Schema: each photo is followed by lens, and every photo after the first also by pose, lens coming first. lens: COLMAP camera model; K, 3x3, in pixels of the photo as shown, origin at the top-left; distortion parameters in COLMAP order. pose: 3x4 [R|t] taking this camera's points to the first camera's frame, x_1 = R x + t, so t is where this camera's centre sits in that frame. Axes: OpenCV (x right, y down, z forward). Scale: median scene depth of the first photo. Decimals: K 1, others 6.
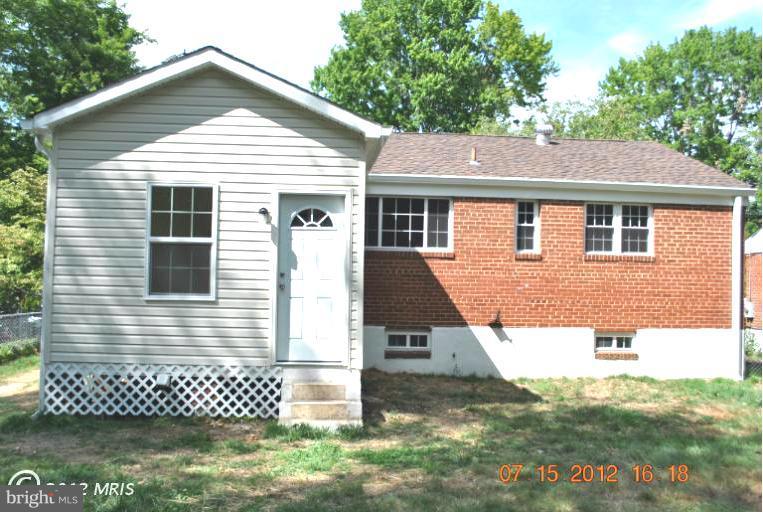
lens RADIAL K [[666.0, 0, 381.5], [0, 666.0, 256.0], [0, 0, 1]] dist [-0.065855, -0.001262]
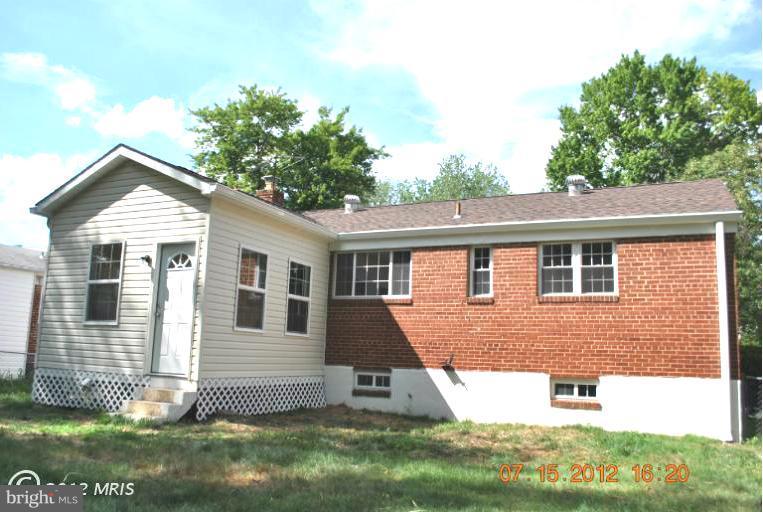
lens RADIAL K [[608.1, 0, 381.5], [0, 608.1, 256.0], [0, 0, 1]] dist [-0.081686, 0.007832]
pose [[0.876703, -0.067257, -0.476306, 0.533797], [-0.002247, 0.989594, -0.143872, 0.067296], [0.481026, 0.127203, 0.867429, 0.116807]]
